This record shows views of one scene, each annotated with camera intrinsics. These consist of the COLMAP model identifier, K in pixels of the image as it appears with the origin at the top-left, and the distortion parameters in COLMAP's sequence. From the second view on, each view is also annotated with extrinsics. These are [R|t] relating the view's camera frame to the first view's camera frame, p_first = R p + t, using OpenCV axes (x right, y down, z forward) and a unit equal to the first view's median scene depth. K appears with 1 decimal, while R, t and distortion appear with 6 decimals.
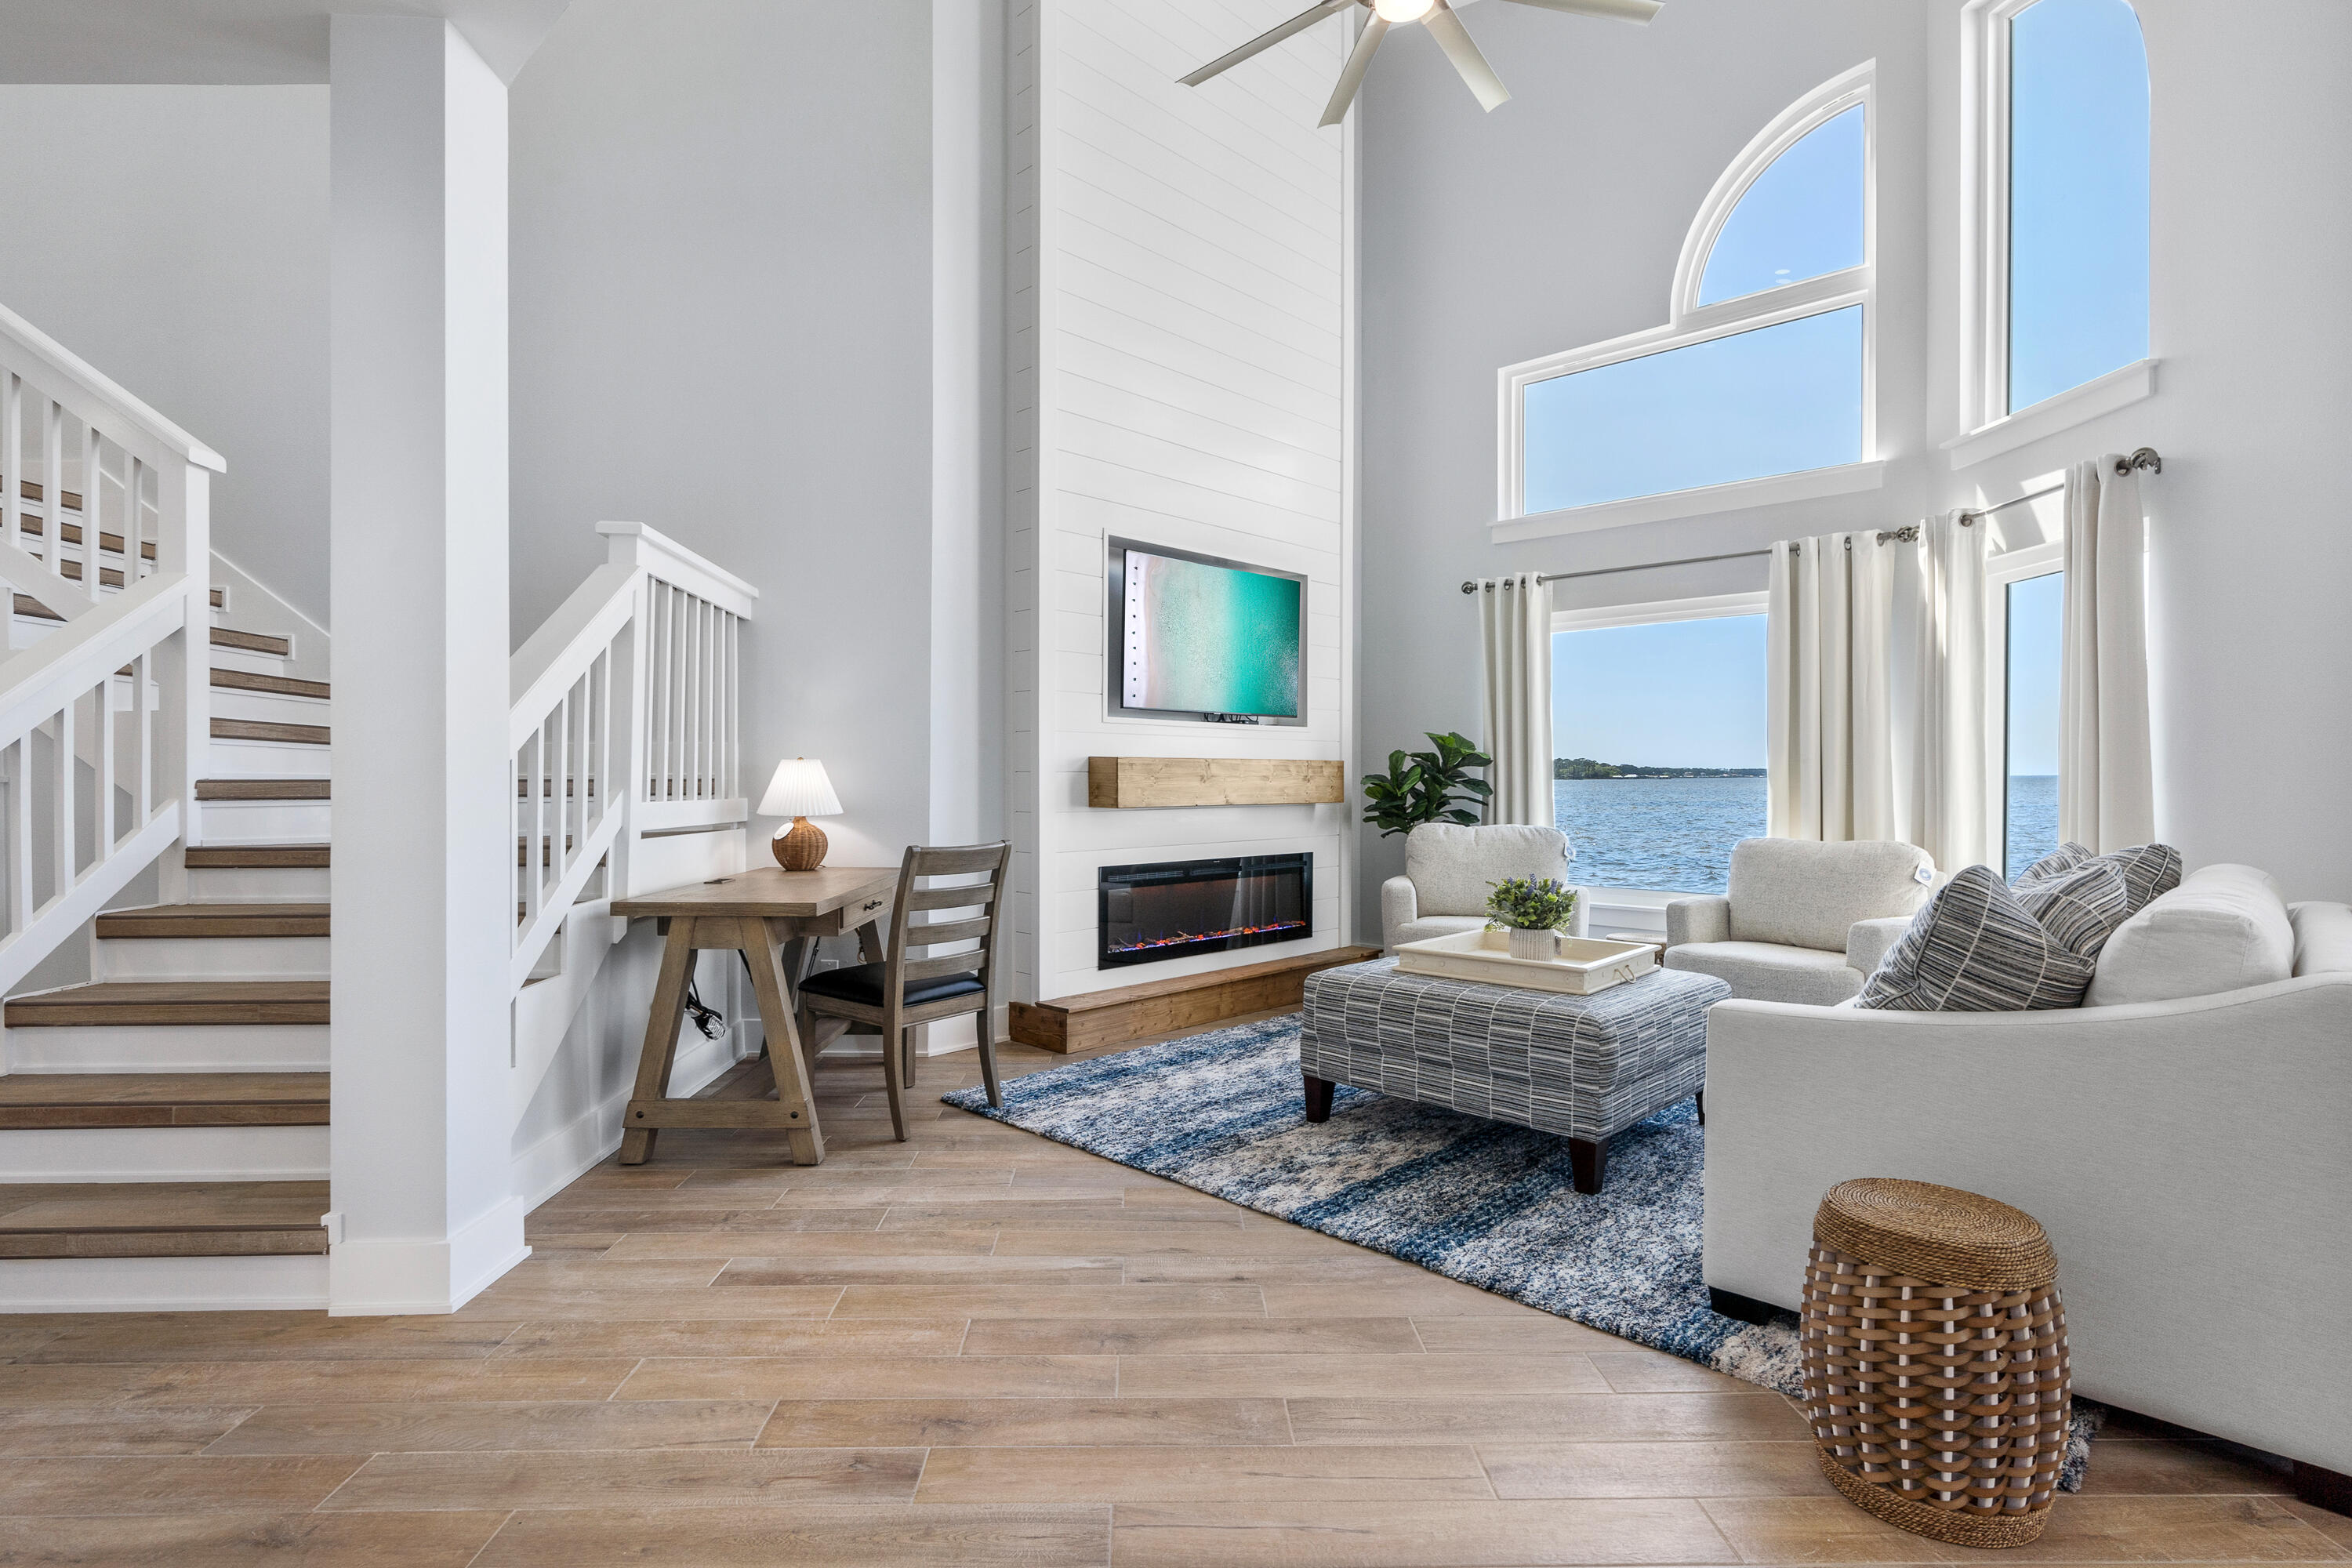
lens RADIAL K [[1163.3, 0, 1167.5], [0, 1163.3, 782.9], [0, 0, 1]] dist [-0.001562, -0.000746]
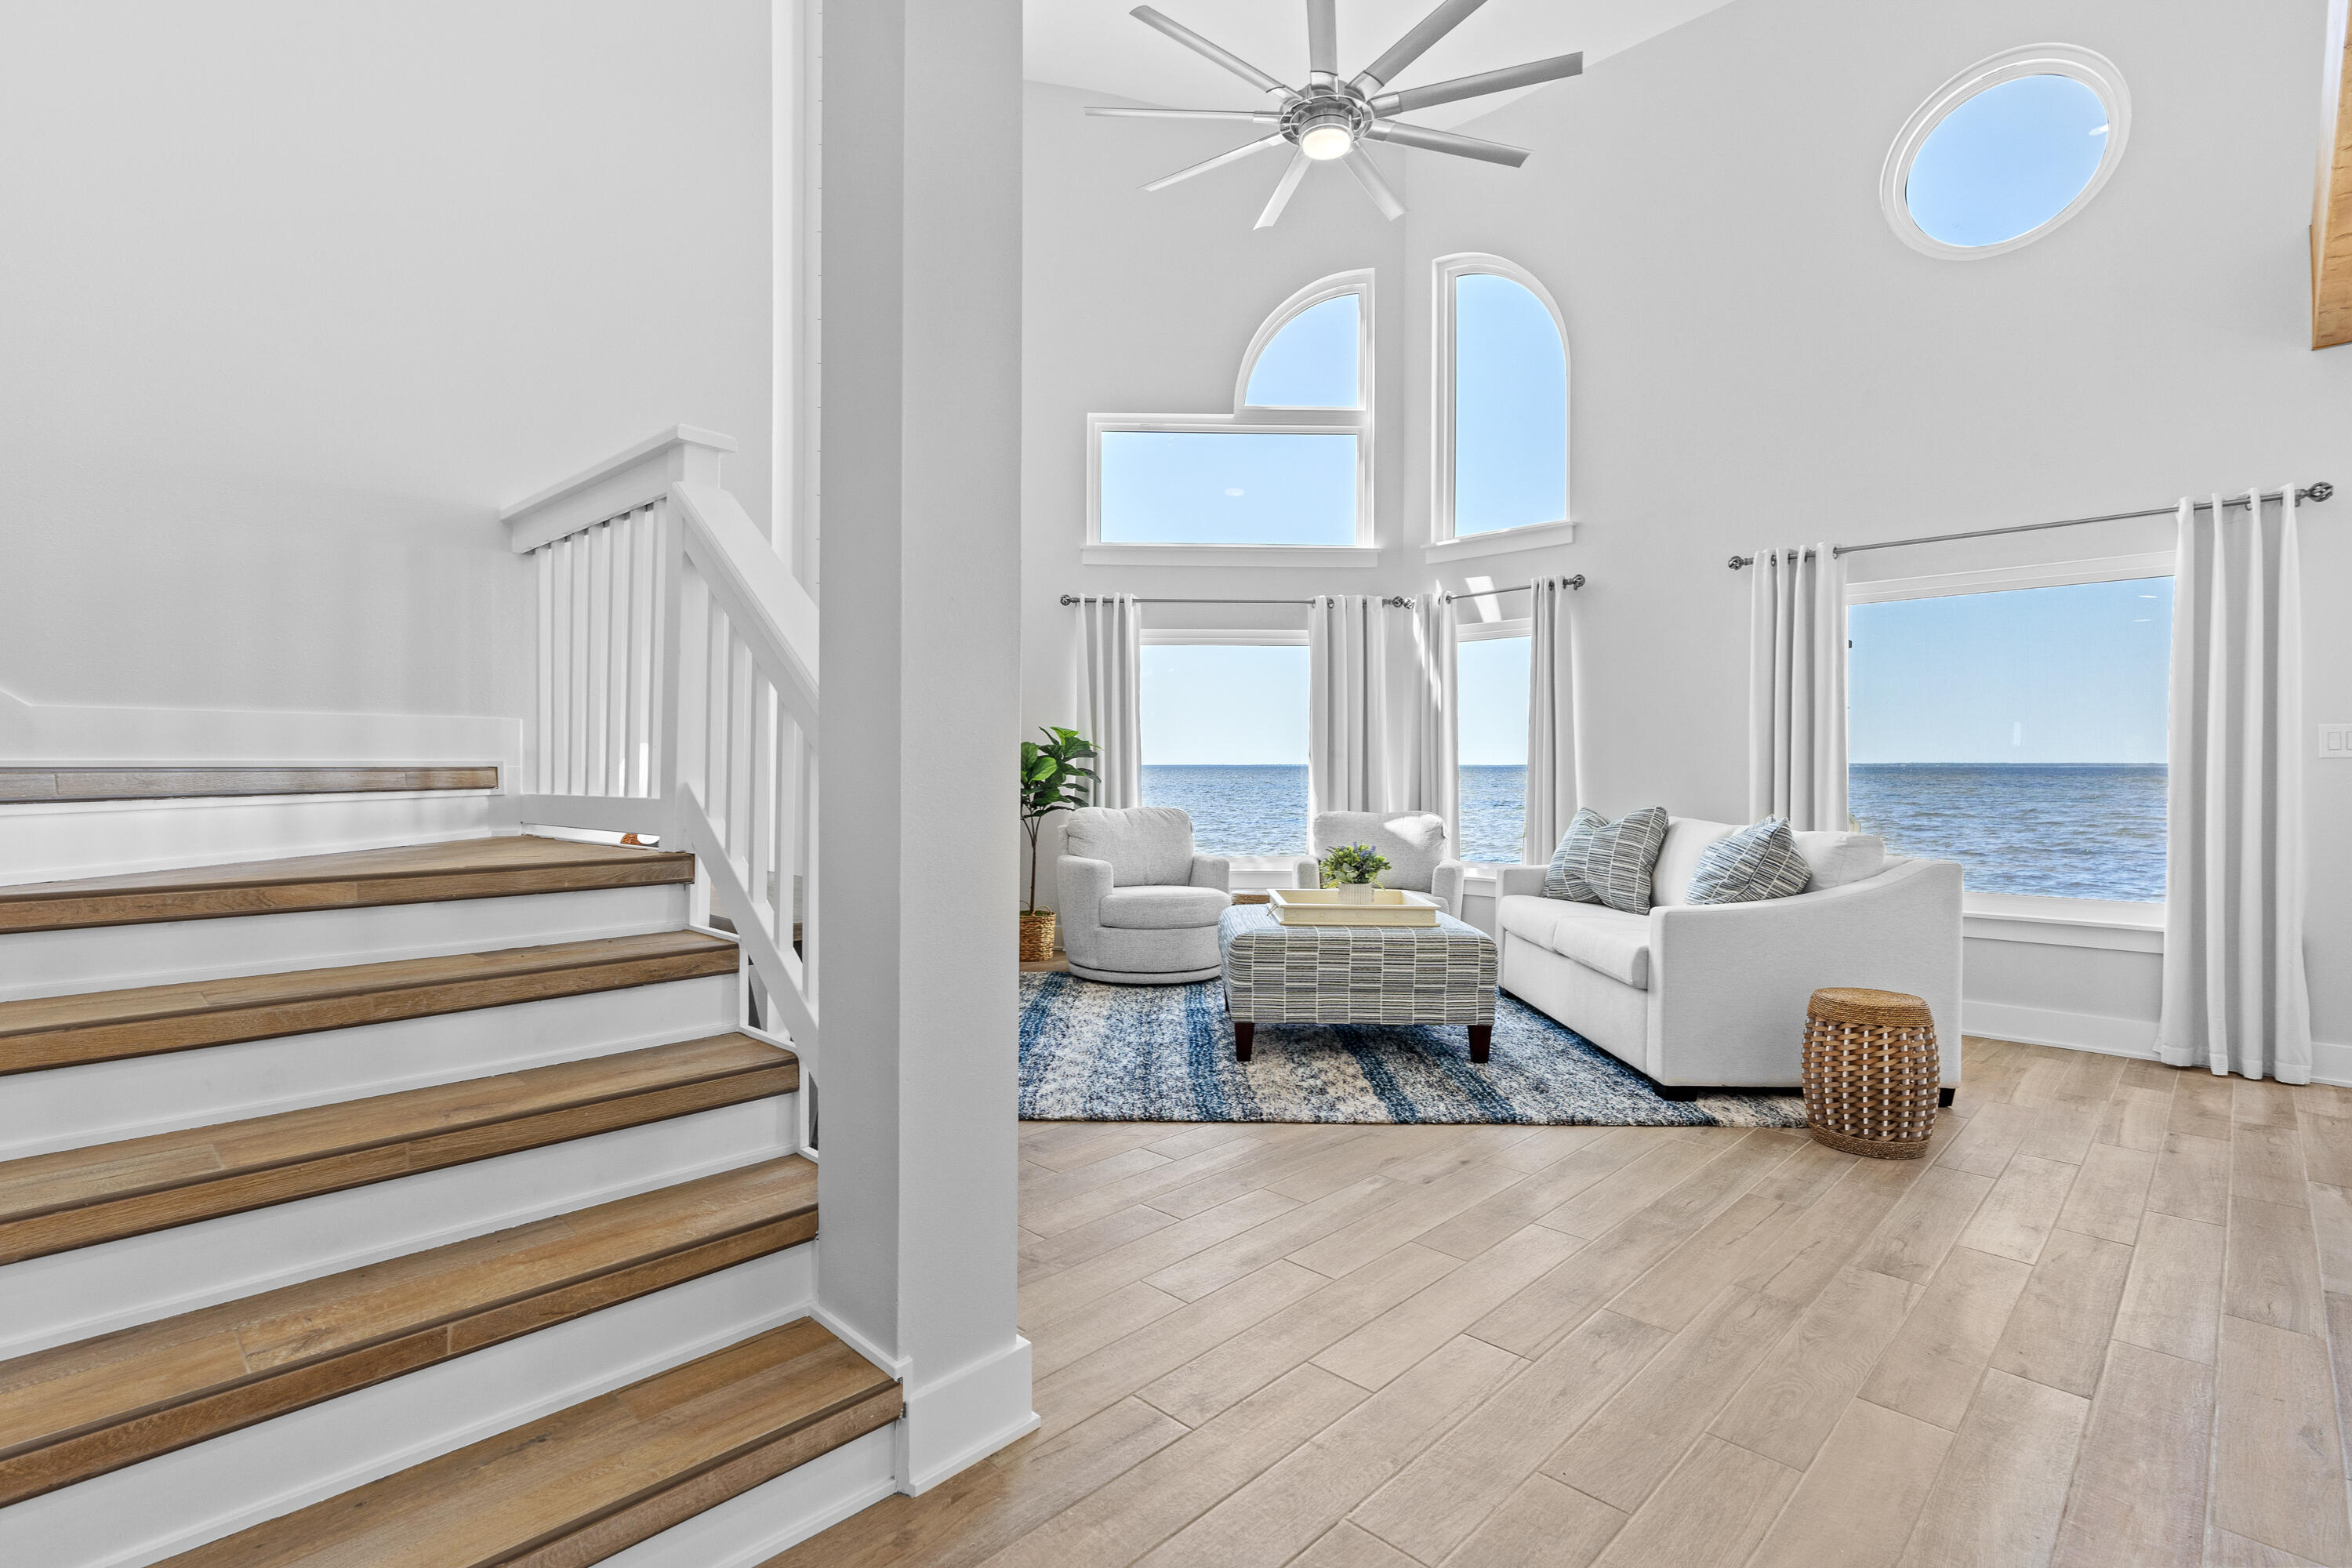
lens RADIAL K [[1117.5, 0, 1172.9], [0, 1117.5, 767.6], [0, 0, 1]] dist [-0.002515, -0.000368]
pose [[0.715687, -0.000507, 0.698421, -0.715130], [0.001273, 0.999999, -0.000578, -0.004807], [-0.698420, 0.001303, 0.715687, 0.240746]]
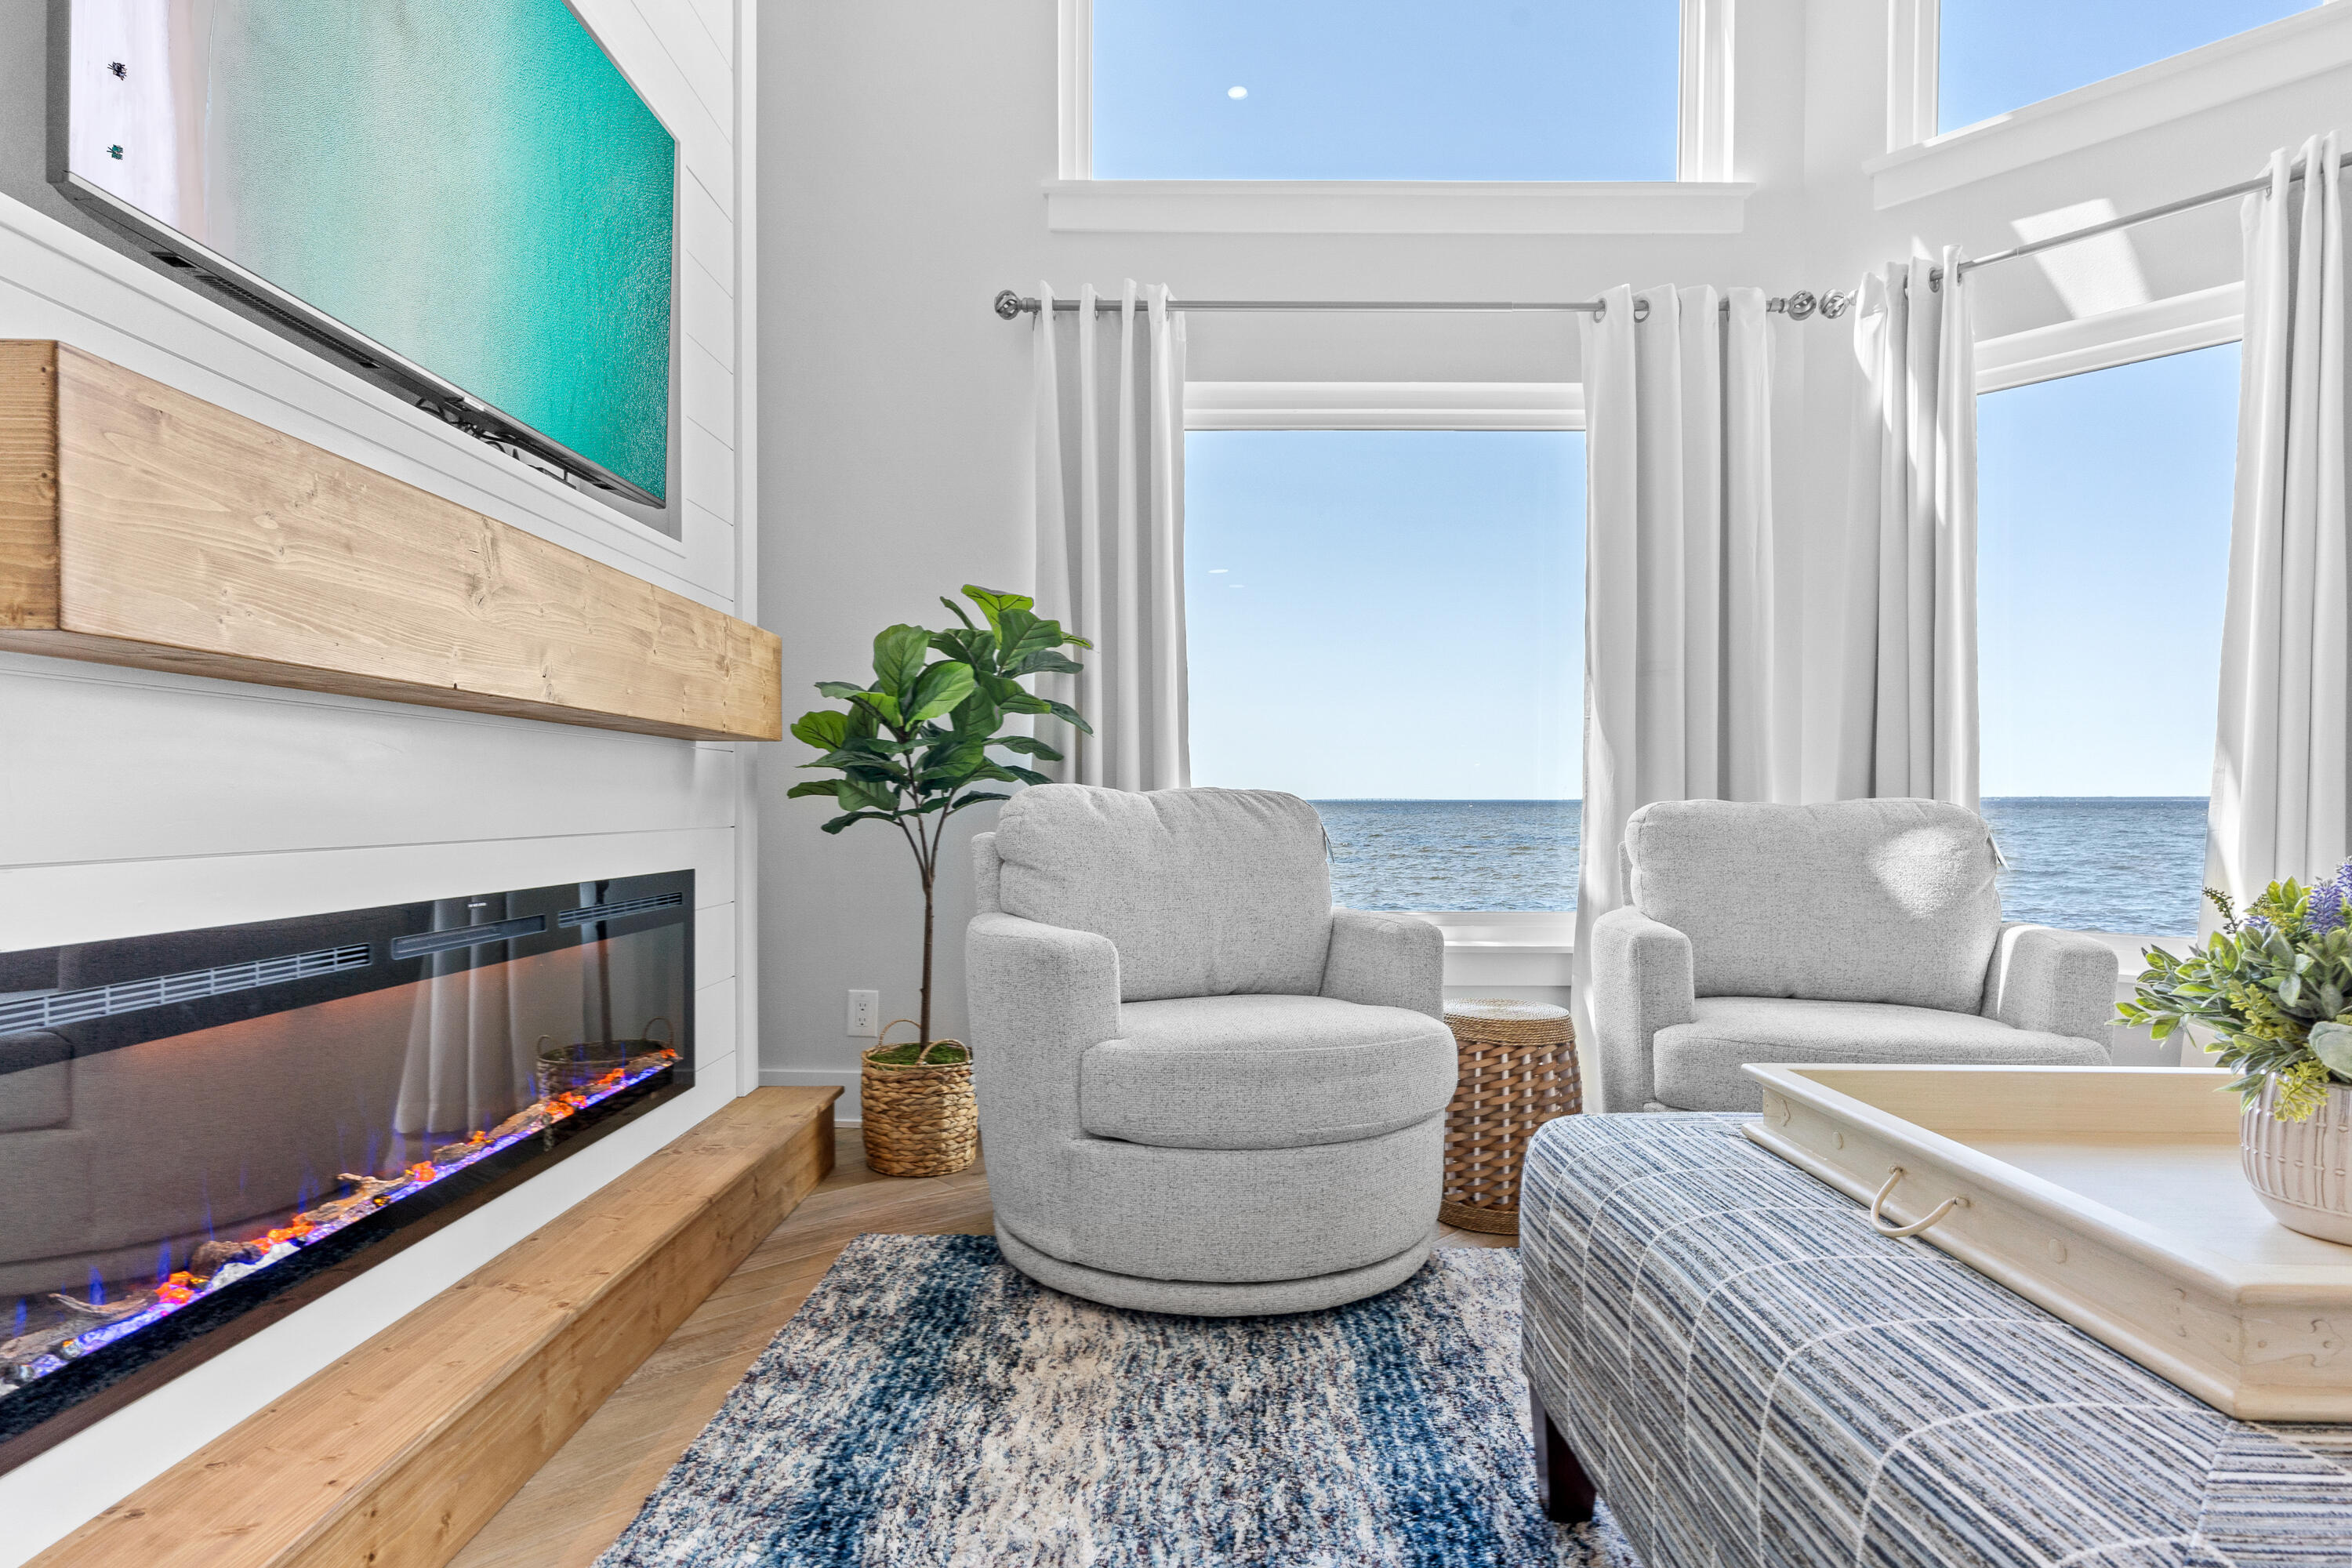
lens RADIAL K [[1205.8, 0, 1176.4], [0, 1205.8, 825.8], [0, 0, 1]] dist [-0.003298, -0.000770]
pose [[0.723994, -0.013141, 0.689681, -0.060612], [0.002317, 0.999859, 0.016618, 0.064273], [-0.689802, -0.010433, 0.723923, 0.982910]]
